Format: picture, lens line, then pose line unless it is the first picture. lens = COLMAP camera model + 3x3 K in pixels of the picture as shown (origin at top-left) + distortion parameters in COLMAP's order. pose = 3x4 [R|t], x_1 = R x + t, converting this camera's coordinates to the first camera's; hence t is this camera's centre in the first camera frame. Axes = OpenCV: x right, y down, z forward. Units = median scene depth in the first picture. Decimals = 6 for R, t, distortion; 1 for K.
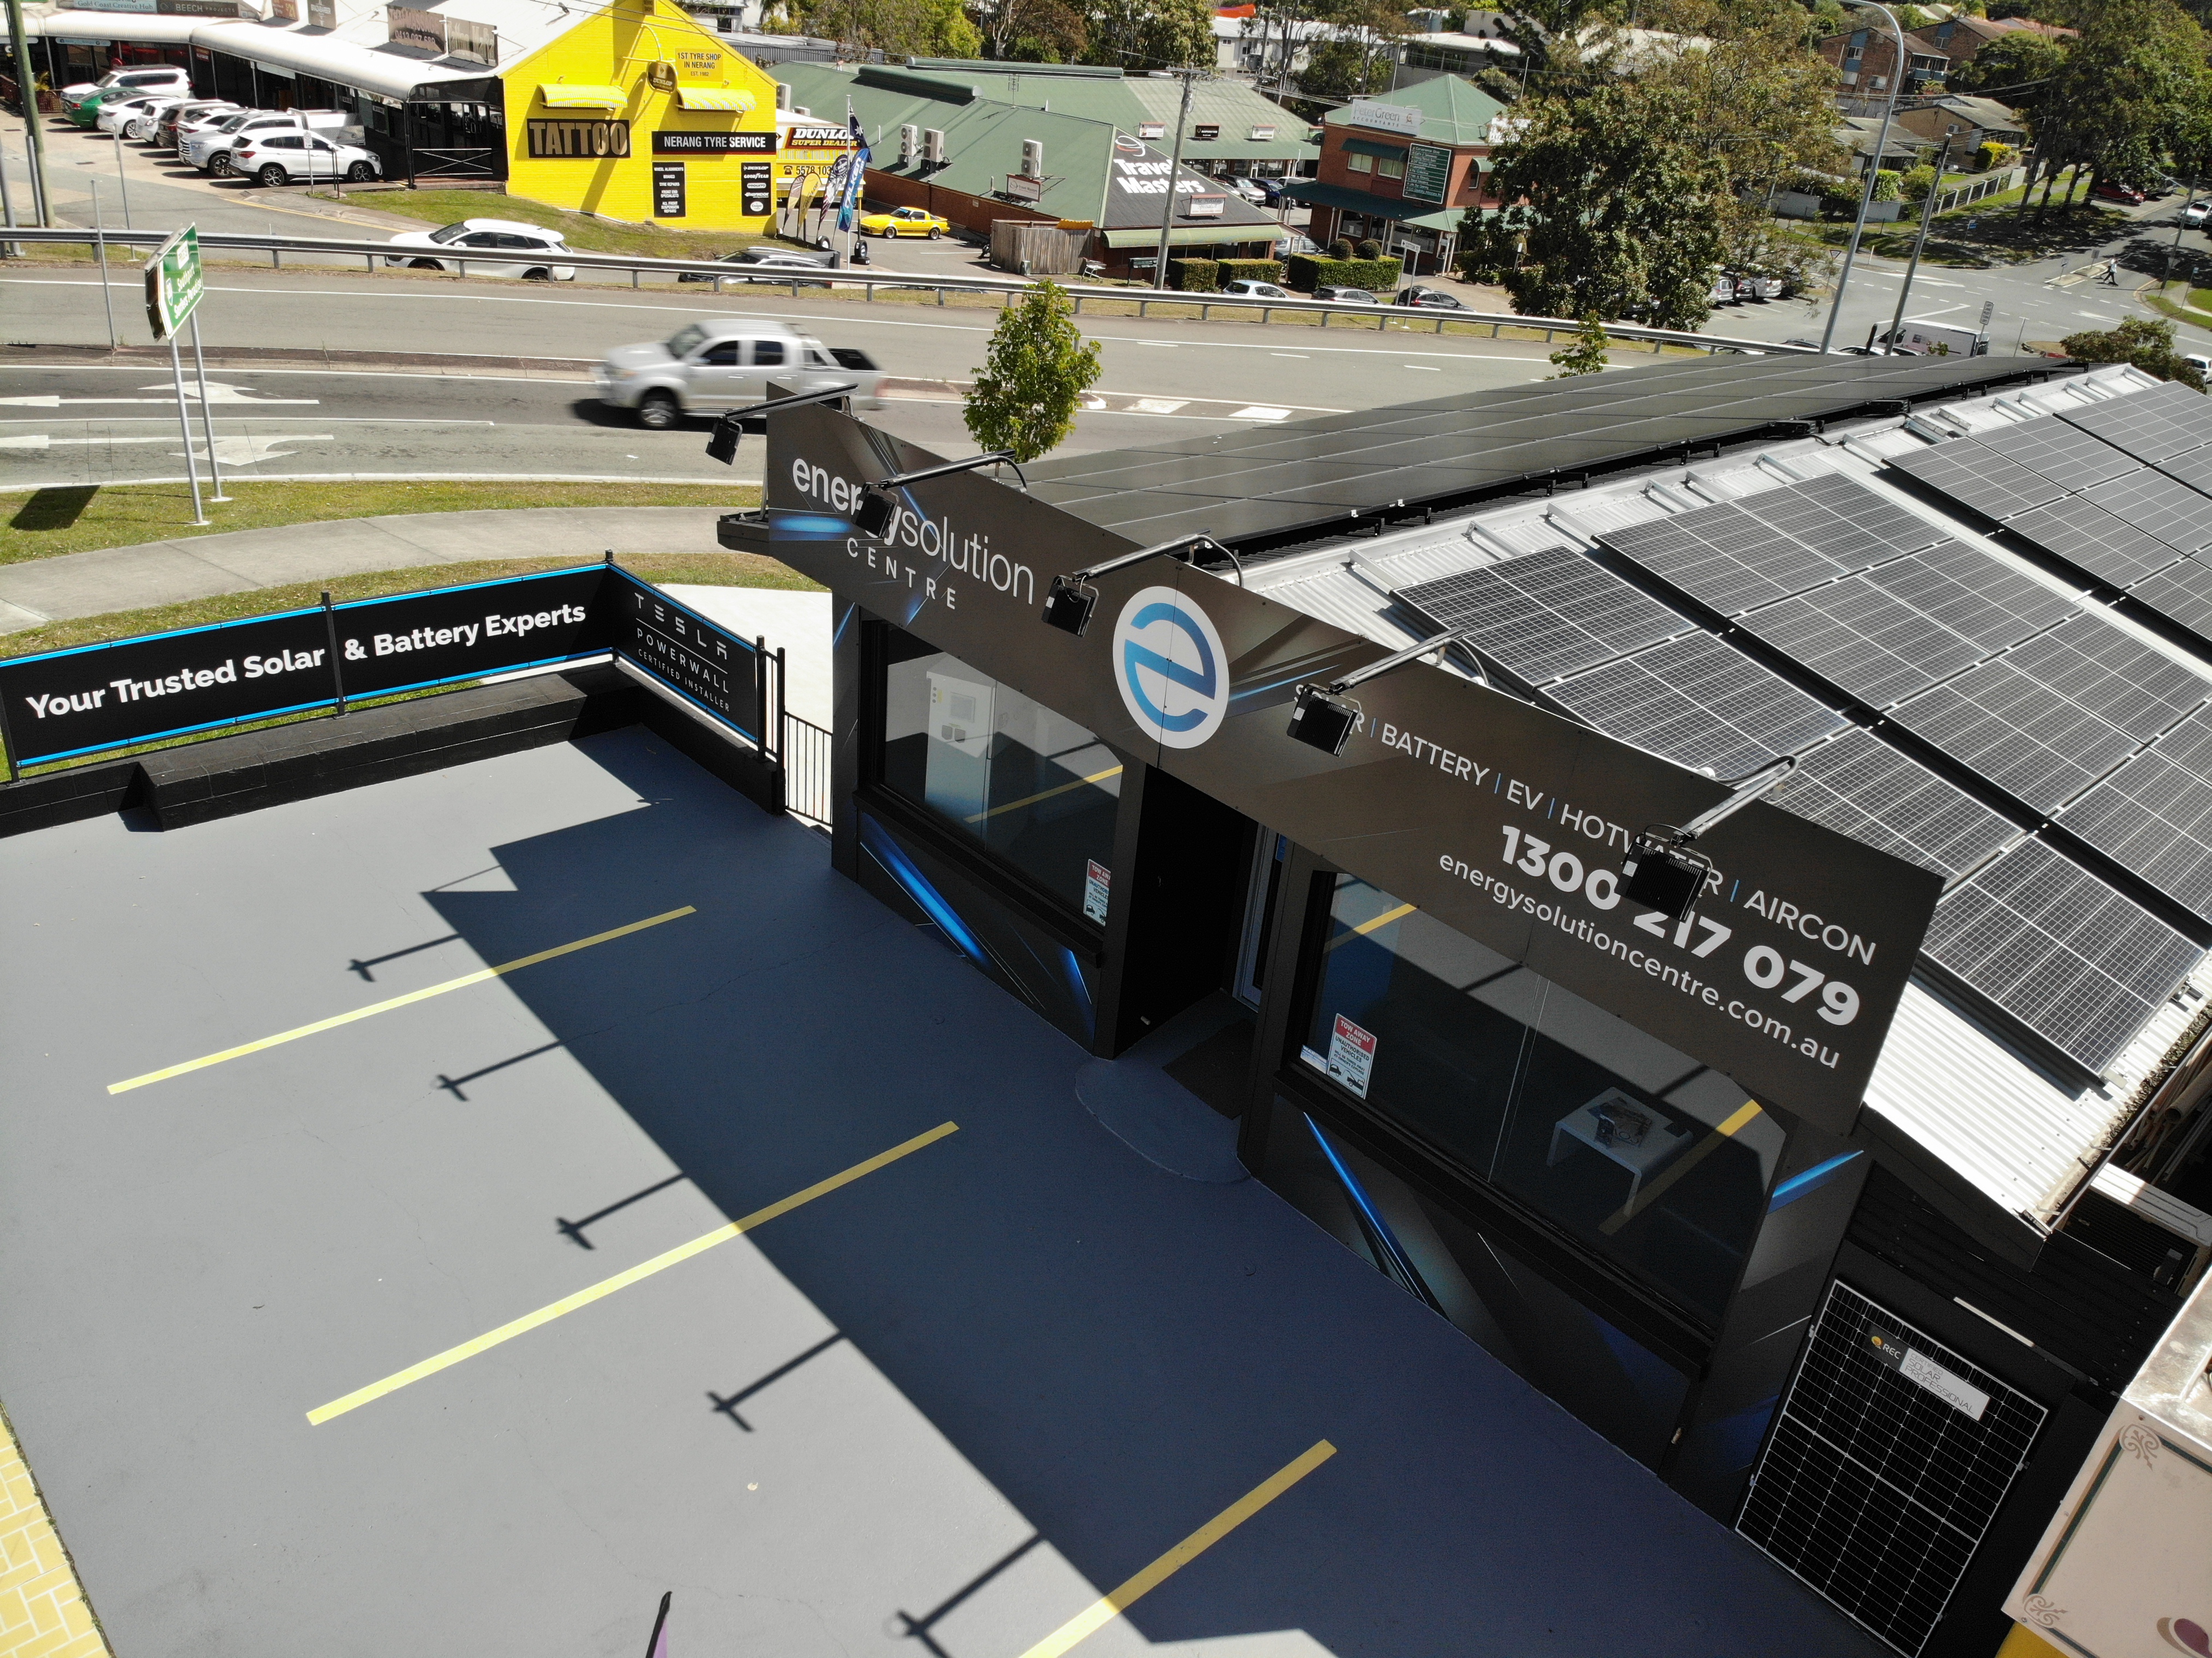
lens RADIAL K [[1609.5, 0, 1125.3], [0, 1609.5, 800.5], [0, 0, 1]] dist [0.061430, -0.164006]
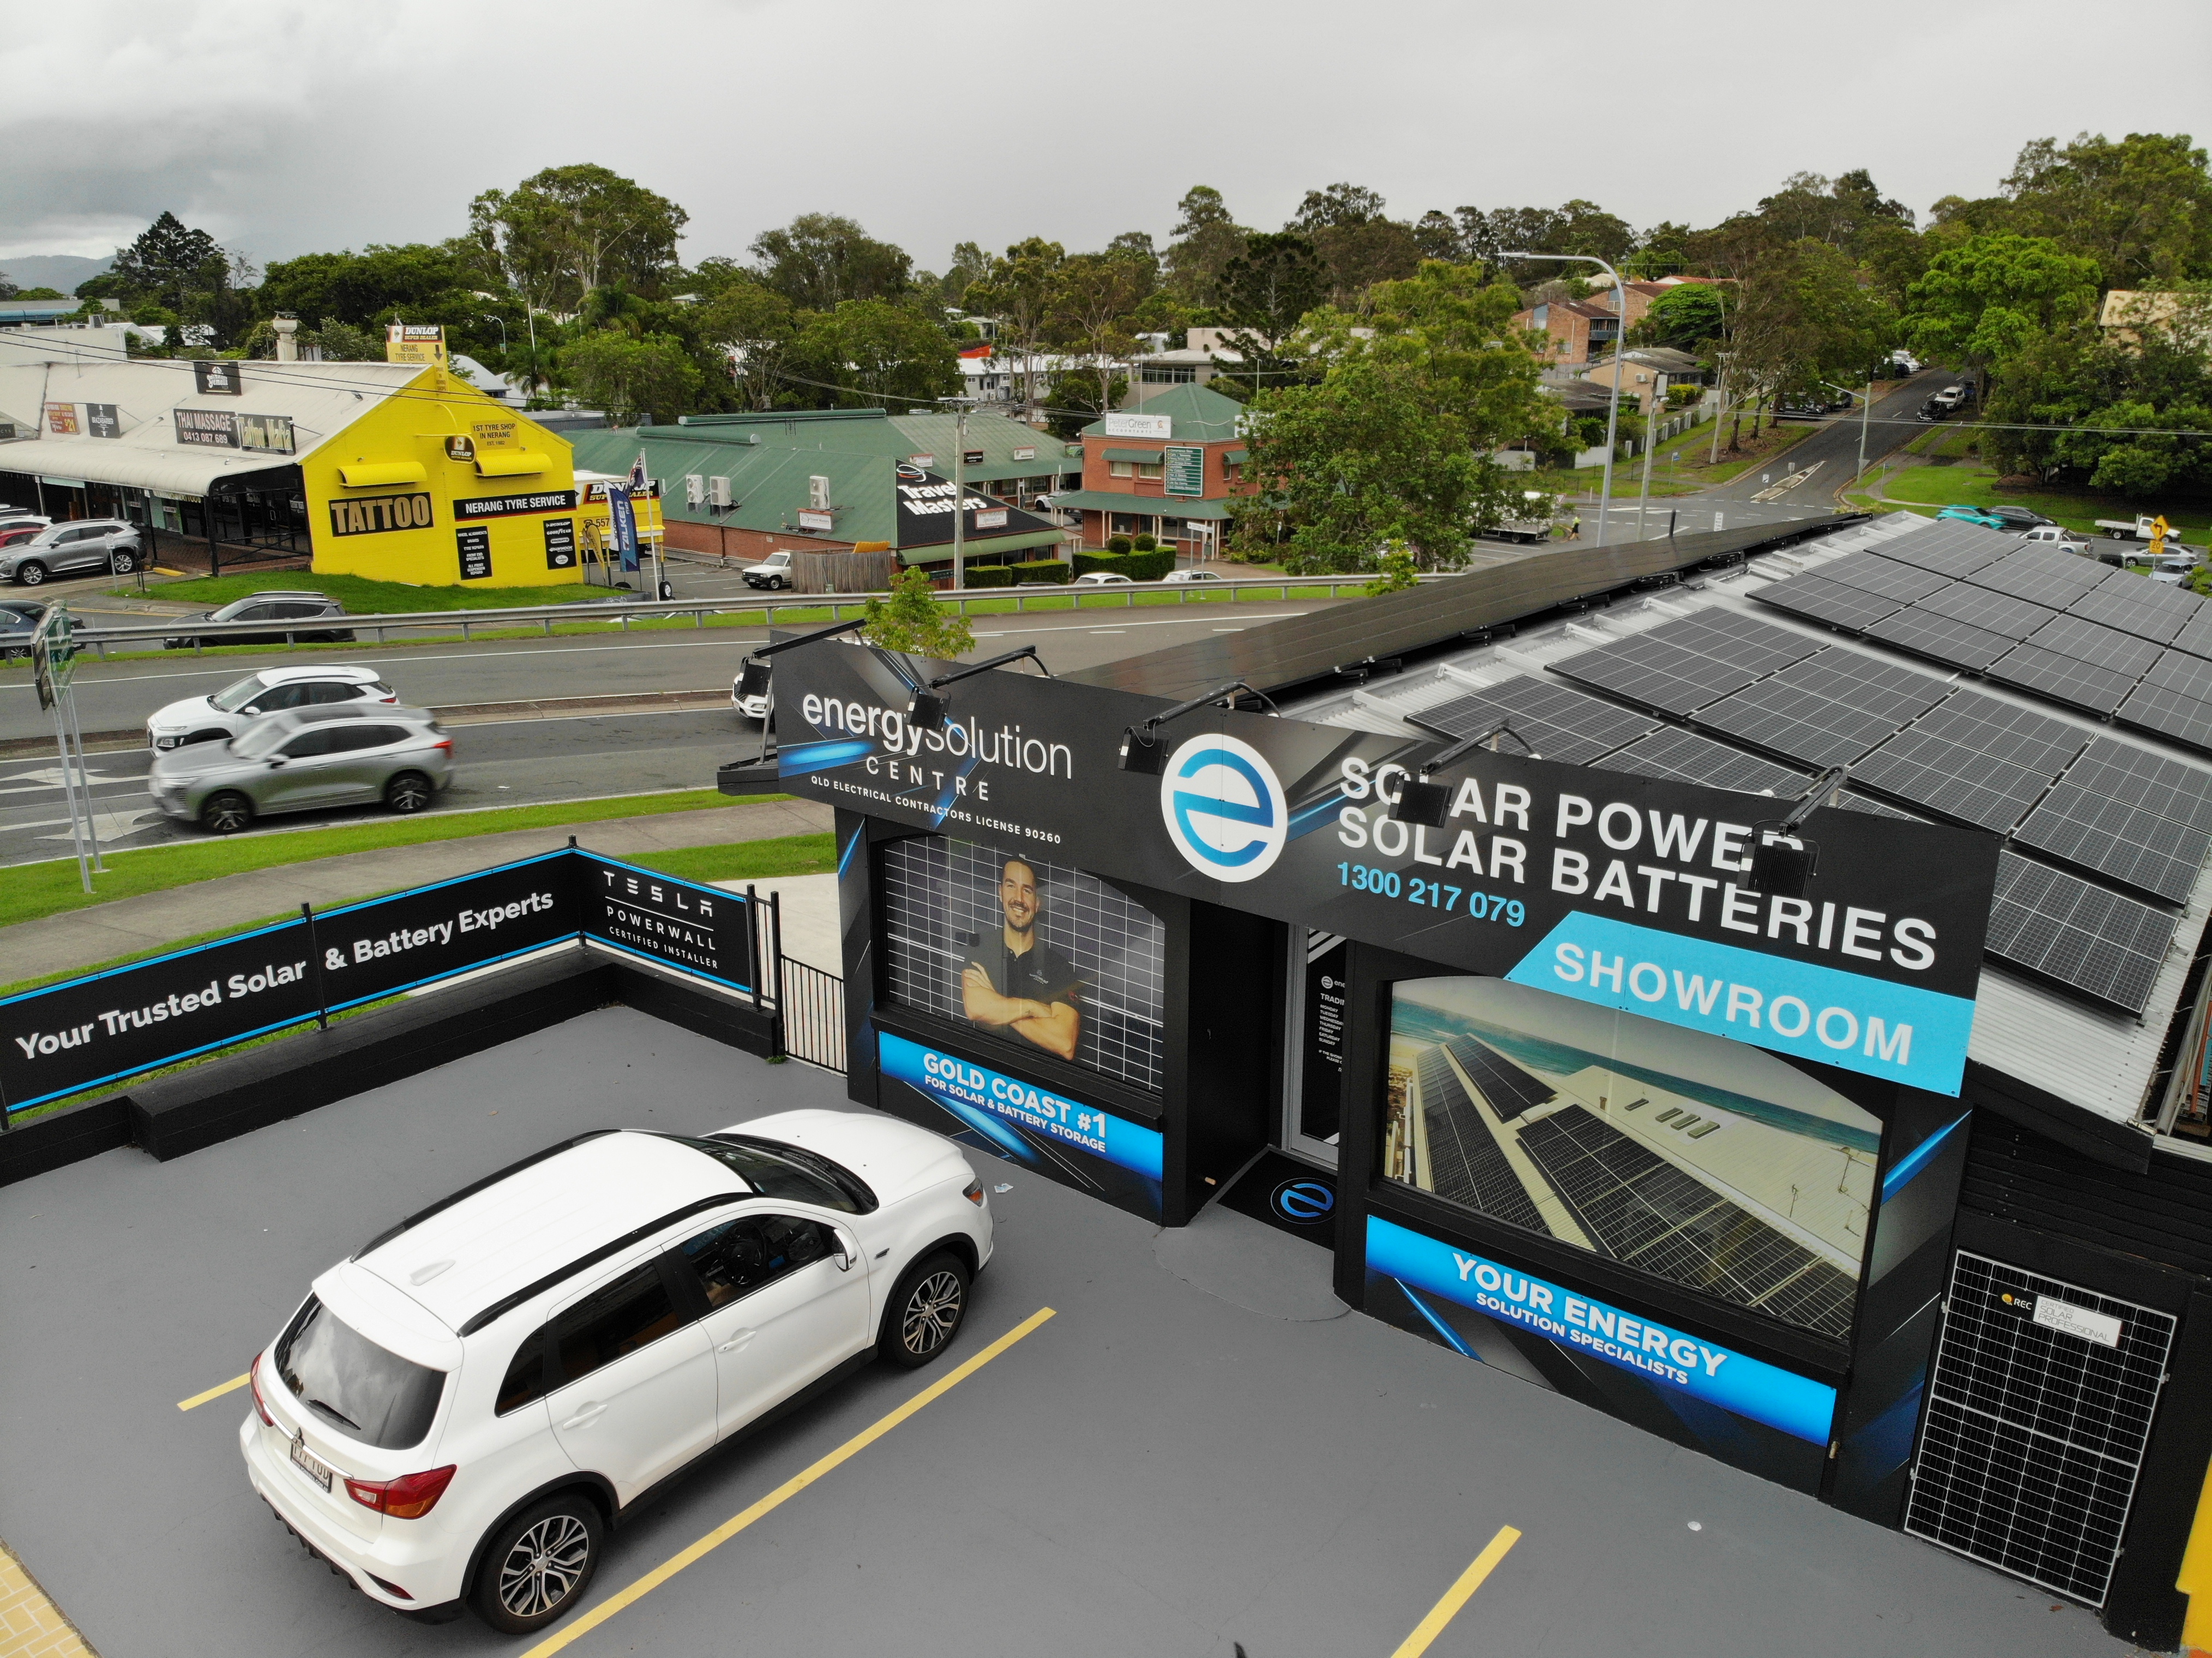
lens RADIAL K [[1609.5, 0, 1110.2], [0, 1609.5, 809.3], [0, 0, 1]] dist [0.061430, -0.164006]
pose [[0.984558, -0.130854, 0.116284, -0.116739], [0.149474, 0.974153, -0.169363, 0.059533], [-0.091116, 0.184129, 0.978670, -0.034358]]
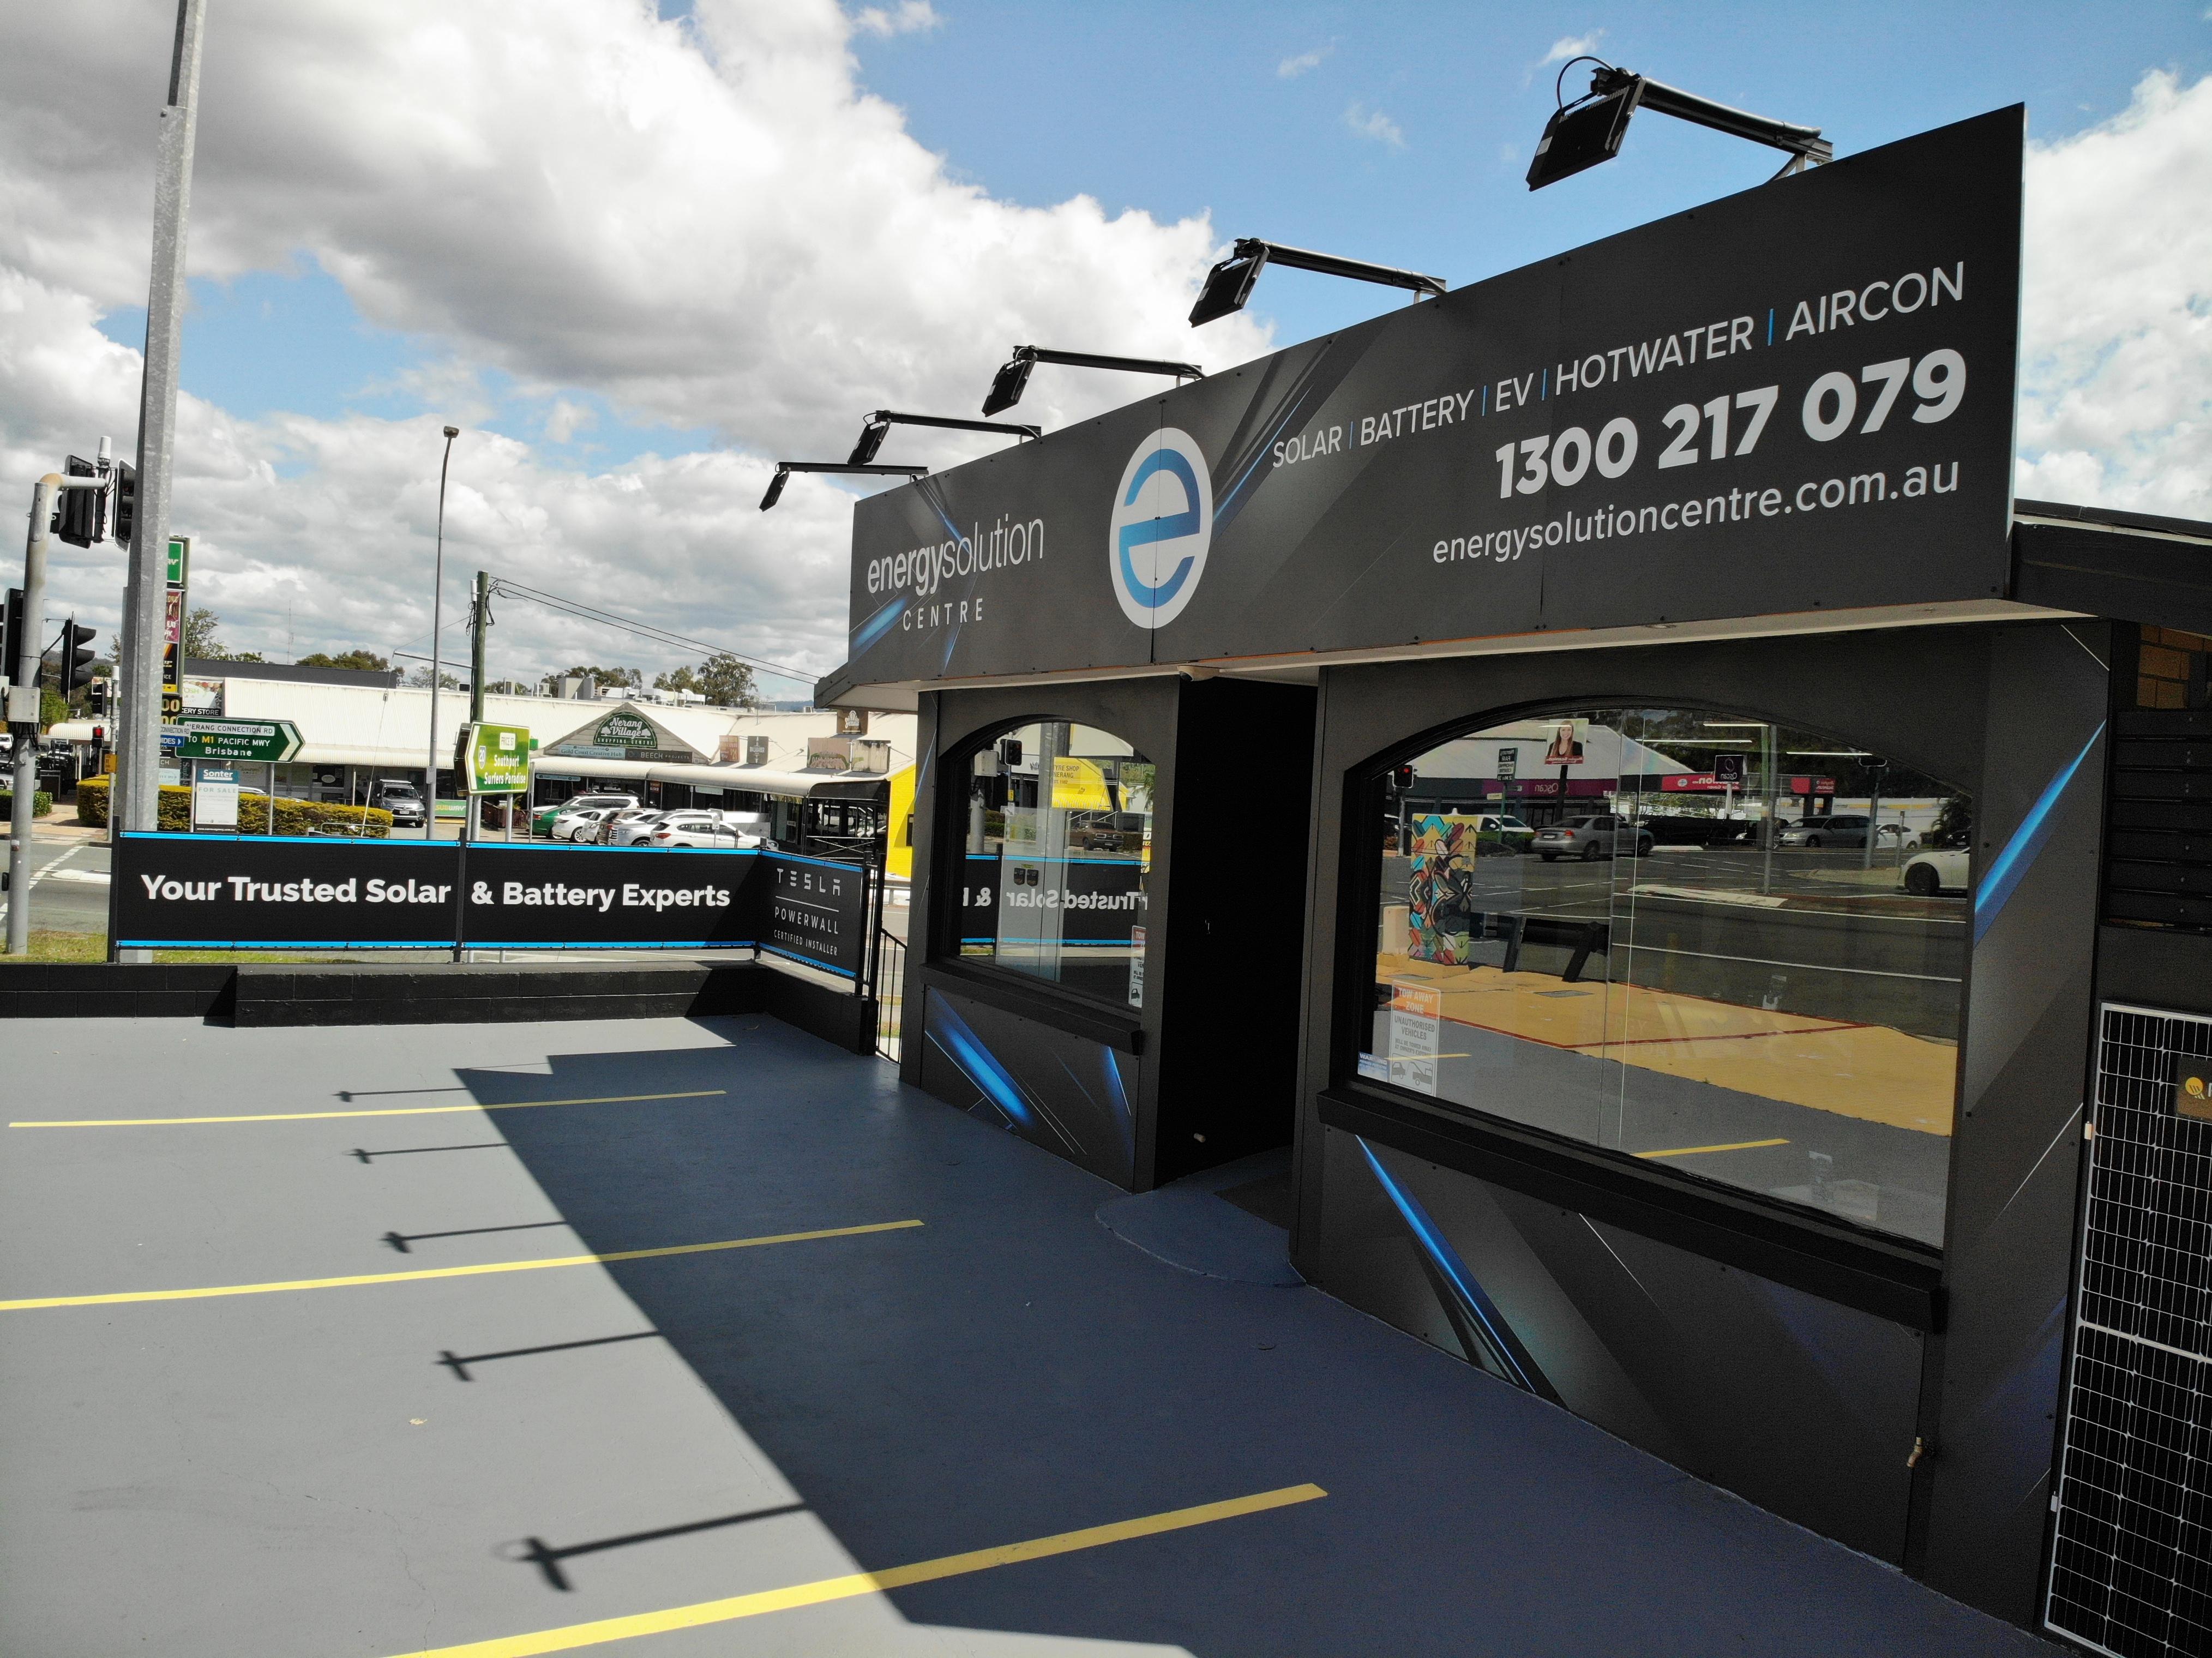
lens RADIAL K [[1609.5, 0, 1130.2], [0, 1609.5, 801.1], [0, 0, 1]] dist [0.061430, -0.164006]
pose [[0.974576, -0.039739, -0.220506, 0.129609], [-0.066253, 0.889026, -0.453038, 0.288281], [0.214039, 0.456129, 0.863791, 0.223326]]
